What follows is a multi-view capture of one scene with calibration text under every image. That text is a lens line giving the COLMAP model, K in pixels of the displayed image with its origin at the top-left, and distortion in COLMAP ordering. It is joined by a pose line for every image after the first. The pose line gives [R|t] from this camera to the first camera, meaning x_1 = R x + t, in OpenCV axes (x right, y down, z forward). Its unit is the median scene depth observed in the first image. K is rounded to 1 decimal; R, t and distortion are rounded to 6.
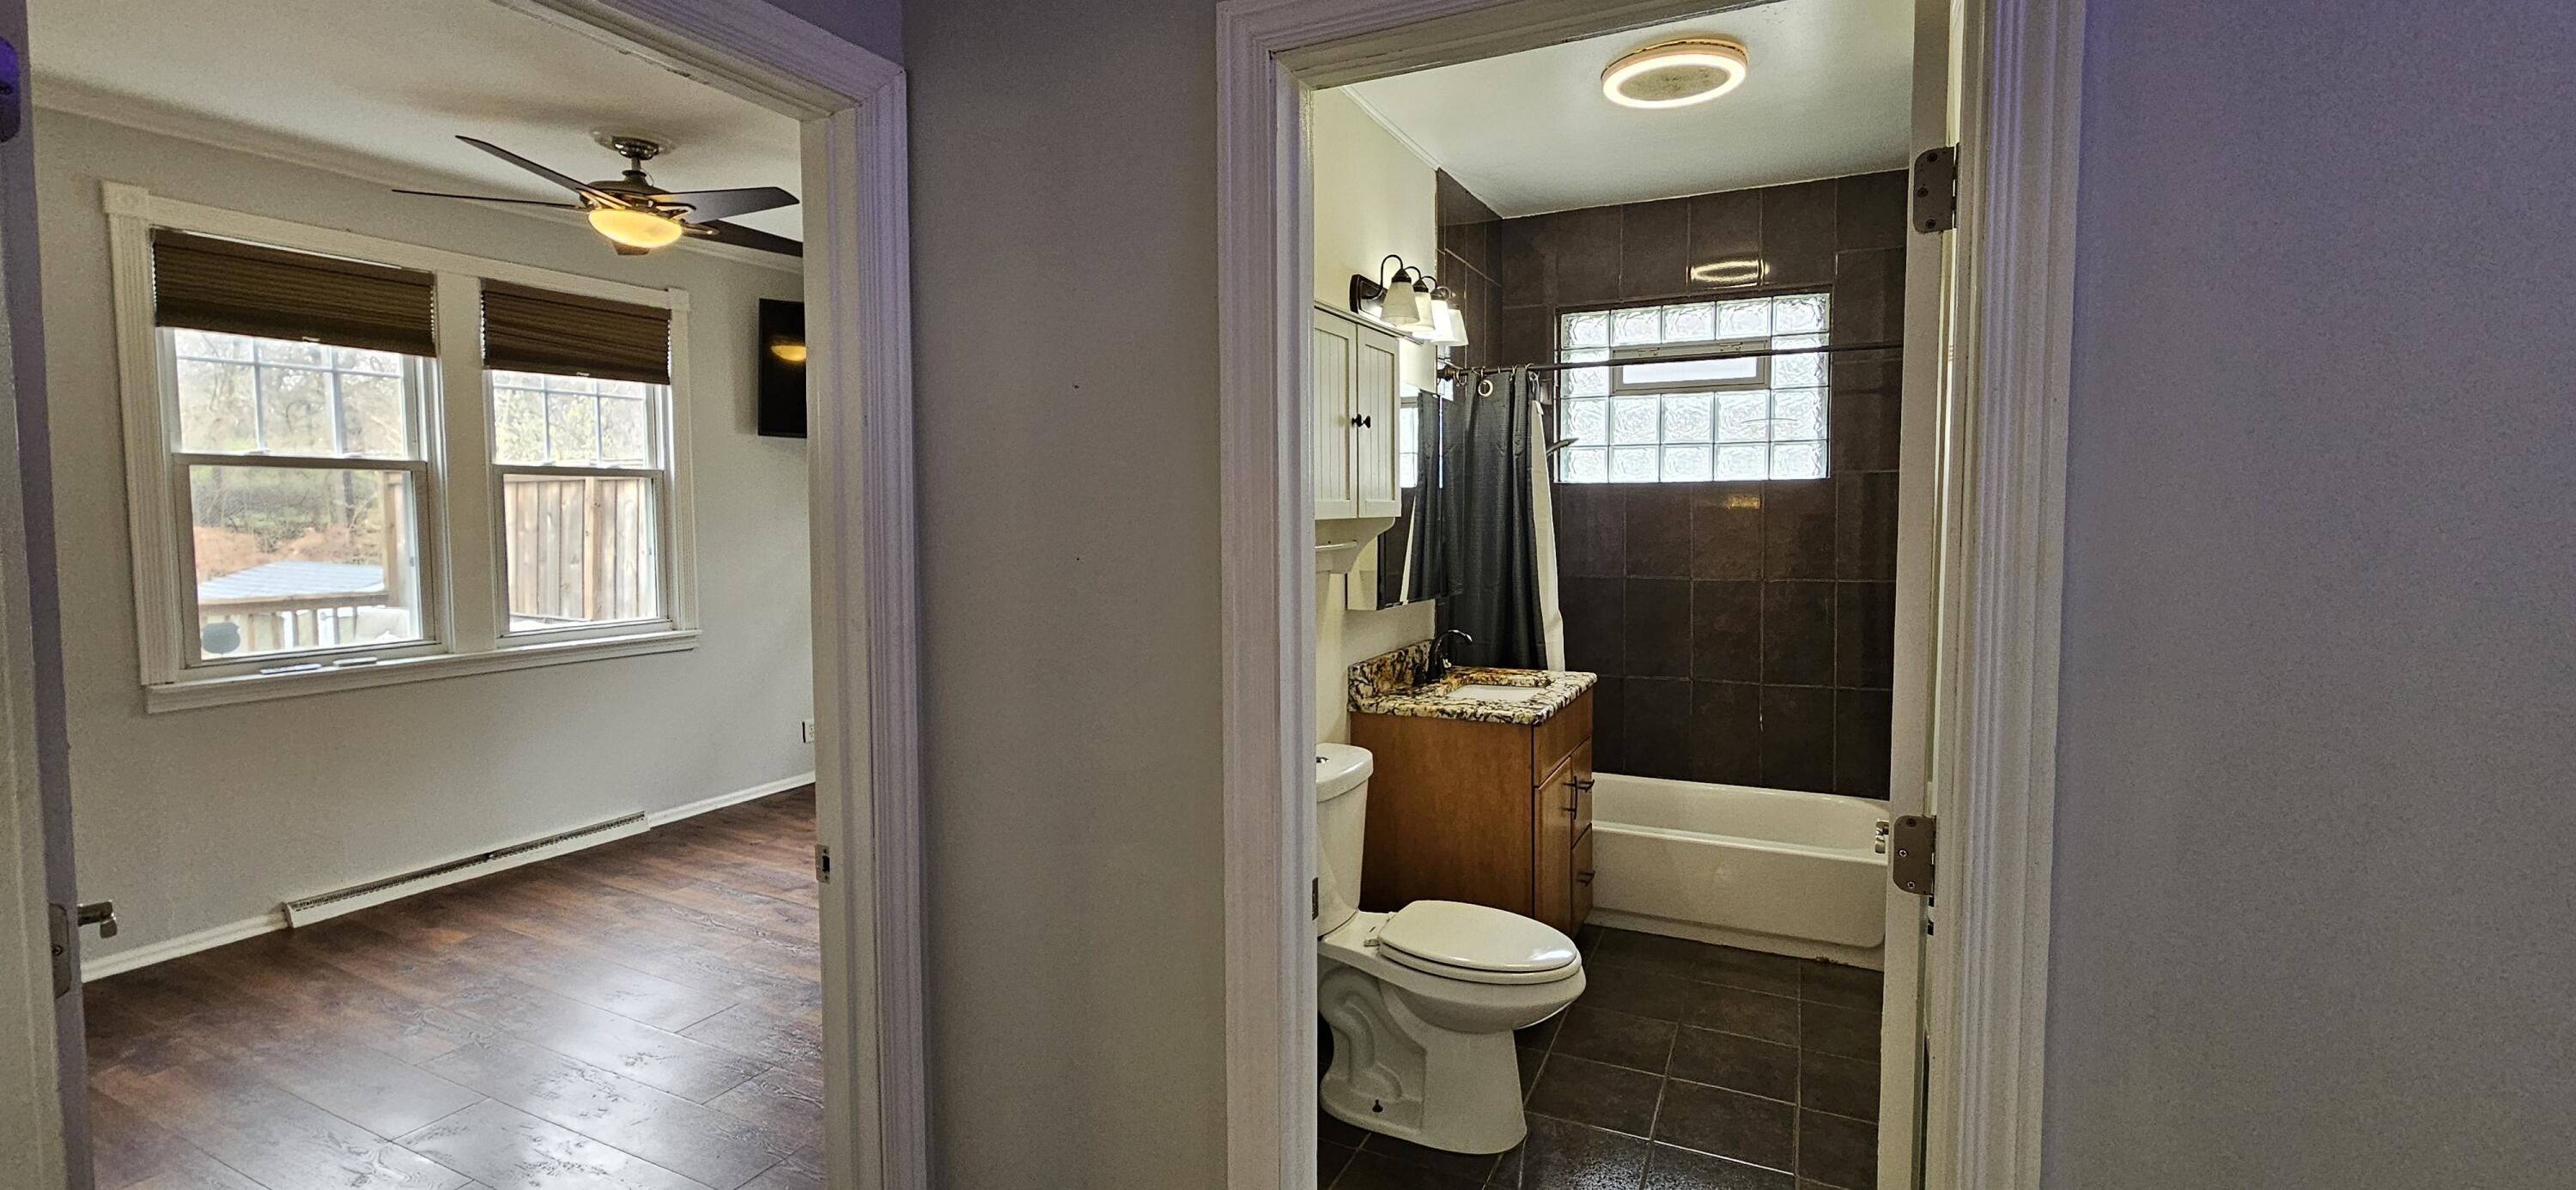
lens RADIAL K [[1054.4, 0, 1294.5], [0, 1054.4, 569.0], [0, 0, 1]] dist [0.001572, 0.000226]
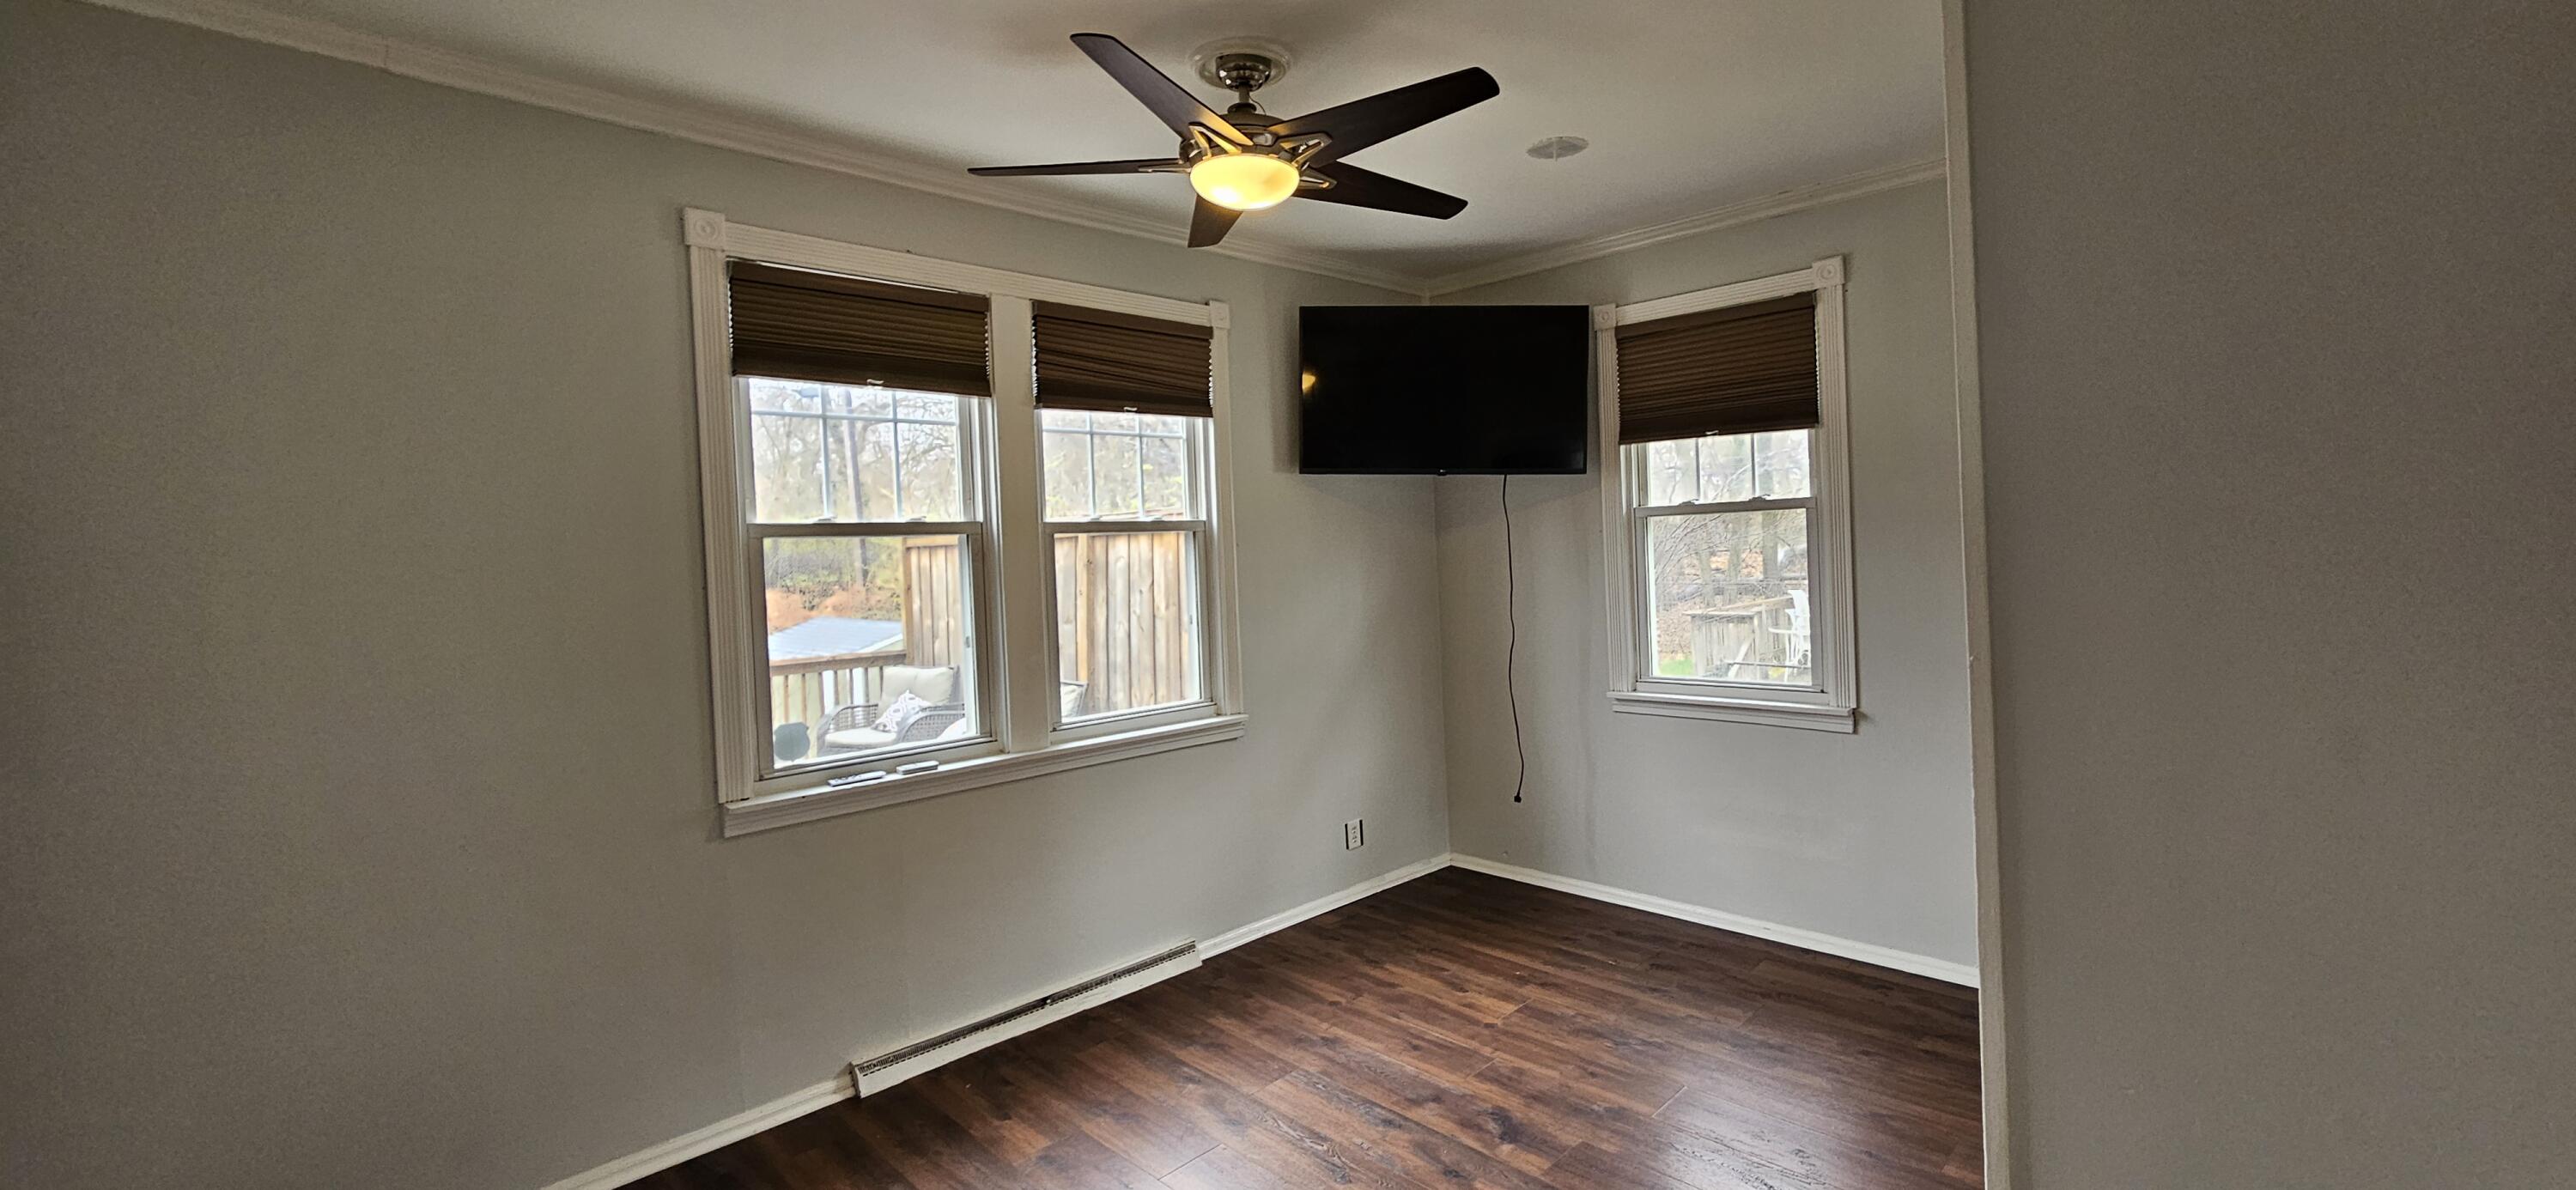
lens RADIAL K [[1054.4, 0, 1294.5], [0, 1054.4, 569.0], [0, 0, 1]] dist [0.001572, 0.000226]
pose [[0.943568, -0.030082, -0.329809, -0.303057], [0.018897, 0.999134, -0.037066, -0.028000], [0.330639, 0.028742, 0.943320, 0.285083]]
